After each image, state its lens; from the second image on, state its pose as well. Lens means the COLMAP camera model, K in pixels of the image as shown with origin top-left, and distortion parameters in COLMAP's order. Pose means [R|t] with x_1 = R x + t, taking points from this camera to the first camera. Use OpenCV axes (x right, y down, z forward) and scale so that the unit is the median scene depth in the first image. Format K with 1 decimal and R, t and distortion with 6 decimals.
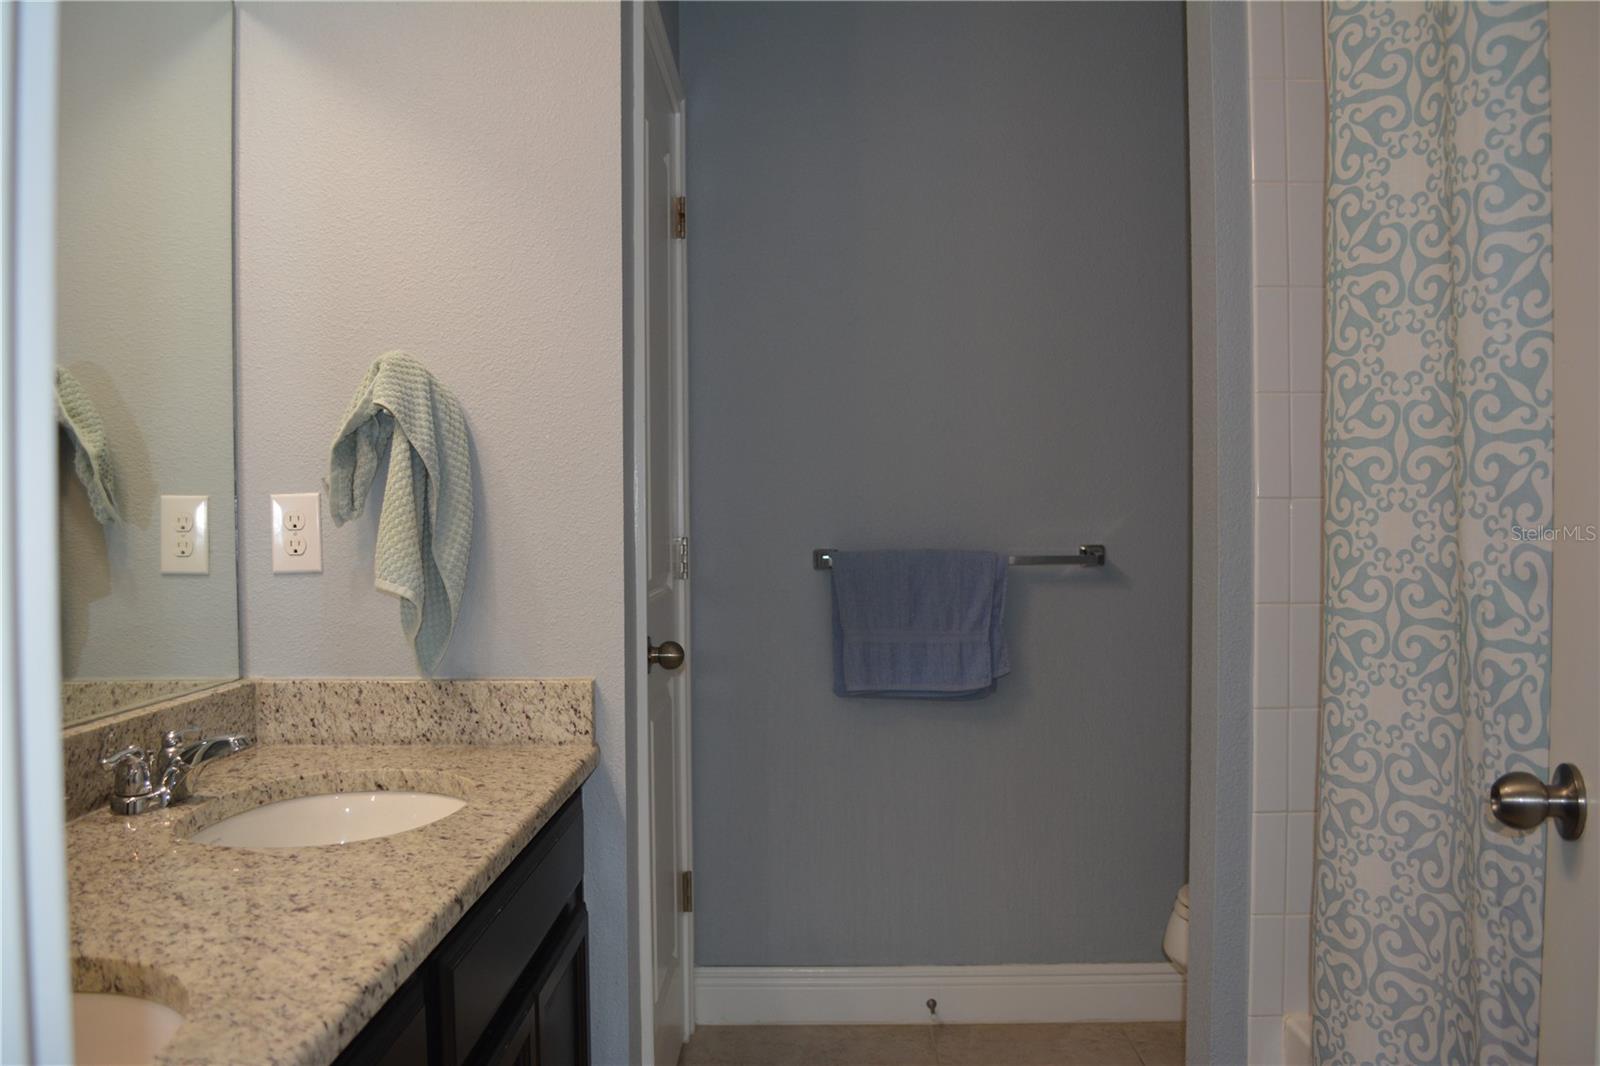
lens RADIAL K [[1261.4, 0, 799.2], [0, 1261.4, 543.6], [0, 0, 1]] dist [-0.081112, 0.009757]
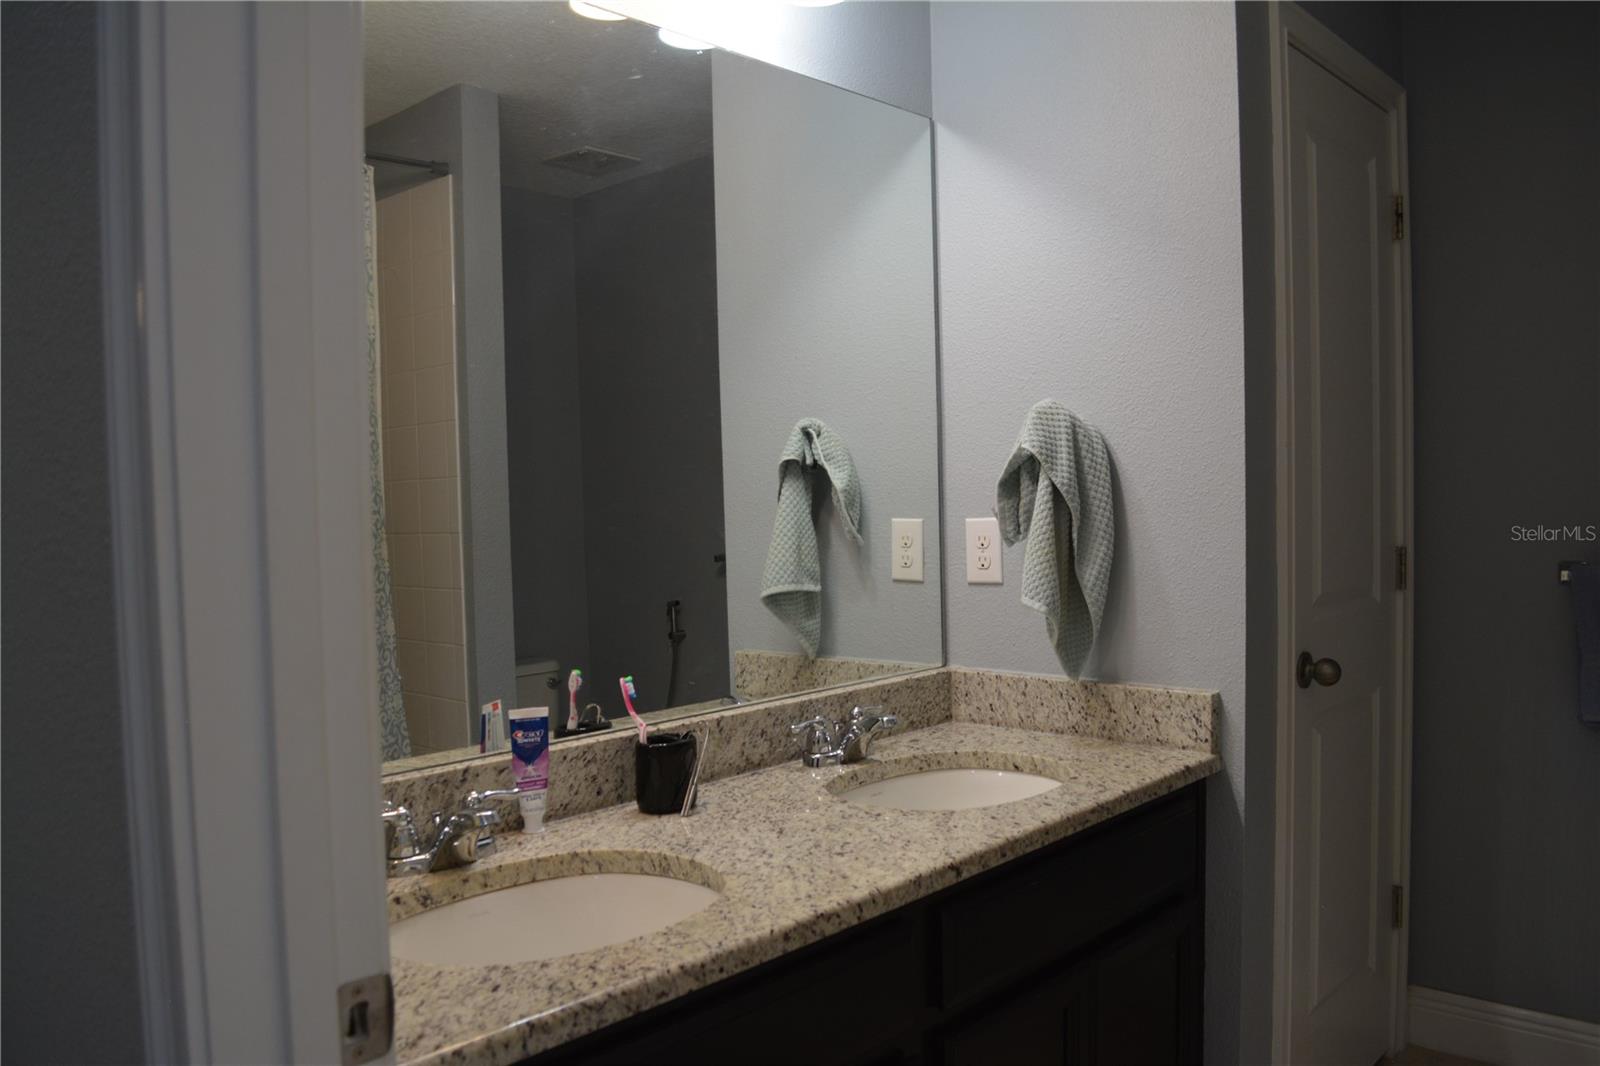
lens RADIAL K [[1261.4, 0, 799.2], [0, 1261.4, 543.6], [0, 0, 1]] dist [-0.081112, 0.009757]
pose [[0.751116, 0.019334, -0.659887, 0.281251], [0.000535, 0.999553, 0.029894, -0.053949], [0.660170, -0.022806, 0.750770, -0.043607]]
